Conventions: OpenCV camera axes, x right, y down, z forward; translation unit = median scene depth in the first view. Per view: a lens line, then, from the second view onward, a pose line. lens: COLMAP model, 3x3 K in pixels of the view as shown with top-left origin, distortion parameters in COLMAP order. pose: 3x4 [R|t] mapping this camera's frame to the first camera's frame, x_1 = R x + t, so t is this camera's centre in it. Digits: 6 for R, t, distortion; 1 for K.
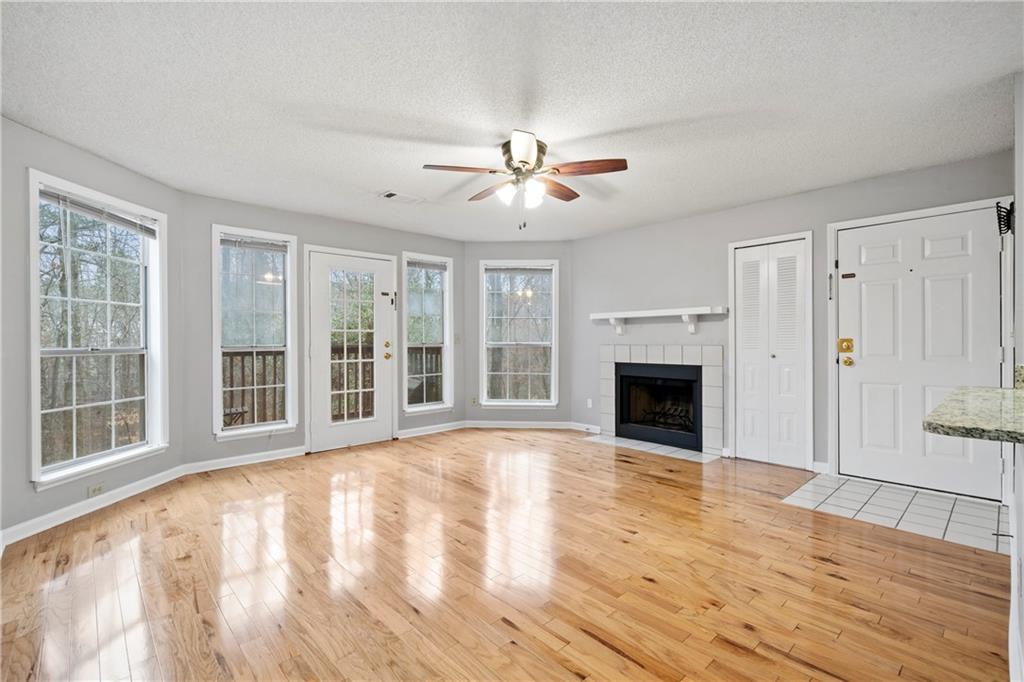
lens RADIAL K [[459.3, 0, 502.5], [0, 459.3, 343.0], [0, 0, 1]] dist [0.001356, 0.000453]
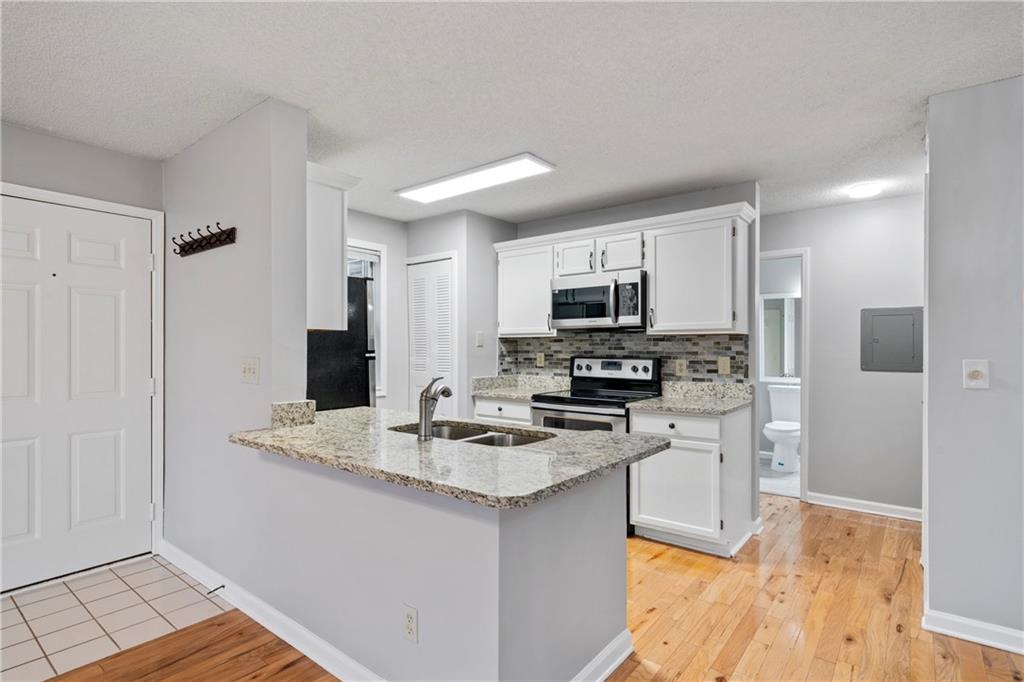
lens RADIAL K [[516.0, 0, 498.6], [0, 516.0, 348.3], [0, 0, 1]] dist [0.000658, 0.000240]
pose [[-0.152425, 0.005947, 0.988297, -0.004356], [0.004400, 0.999976, -0.005338, -0.029055], [-0.988305, 0.003535, -0.152448, 0.348242]]
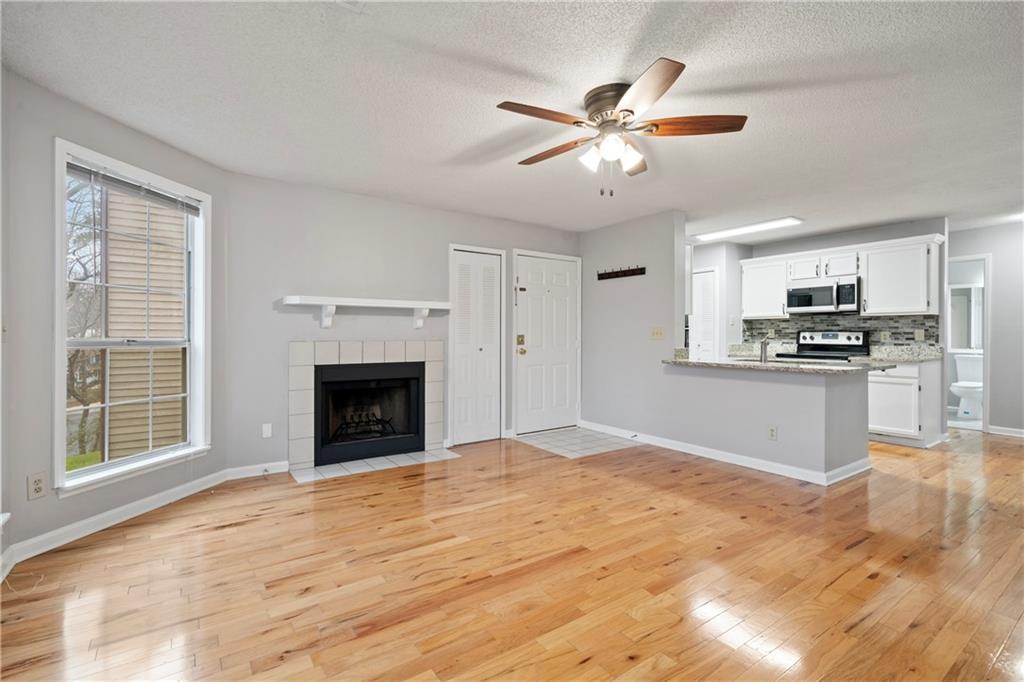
lens RADIAL K [[462.1, 0, 500.8], [0, 462.1, 336.3], [0, 0, 1]] dist [0.001118, 0.000208]
pose [[0.142372, 0.002061, 0.989811, -0.537941], [0.002743, 0.999993, -0.002476, -0.001343], [-0.989809, 0.003068, 0.142365, 0.738165]]
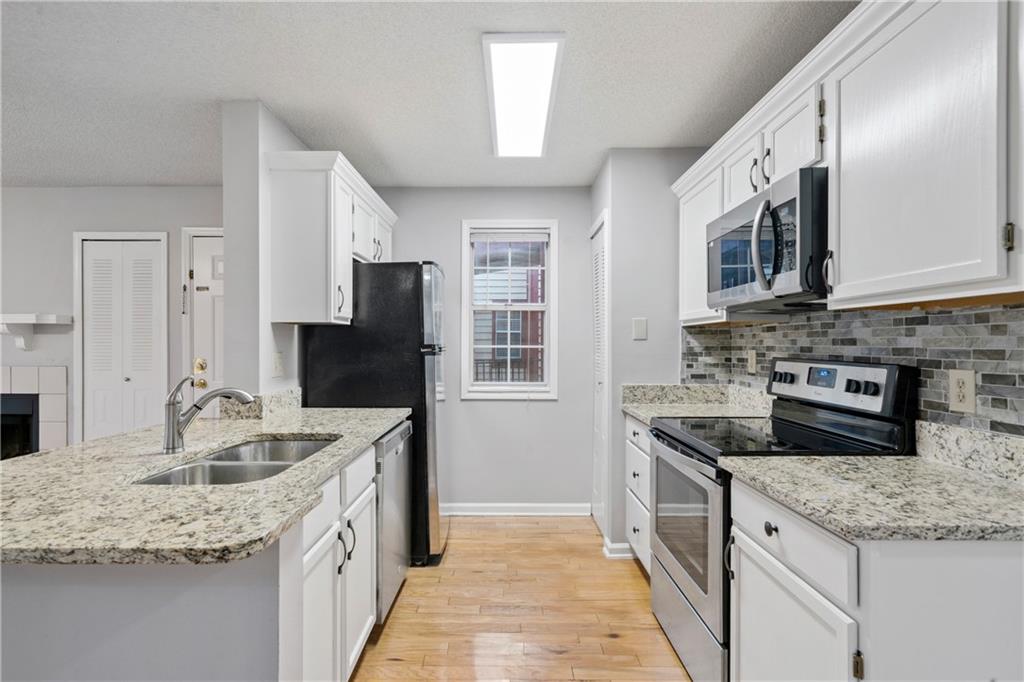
lens RADIAL K [[508.9, 0, 501.8], [0, 508.9, 346.5], [0, 0, 1]] dist [-0.000475, 0.000214]
pose [[0.679041, 0.003076, 0.734094, 0.357212], [-0.002395, 0.999995, -0.001976, -0.027610], [-0.734097, -0.000416, 0.679045, -0.091291]]
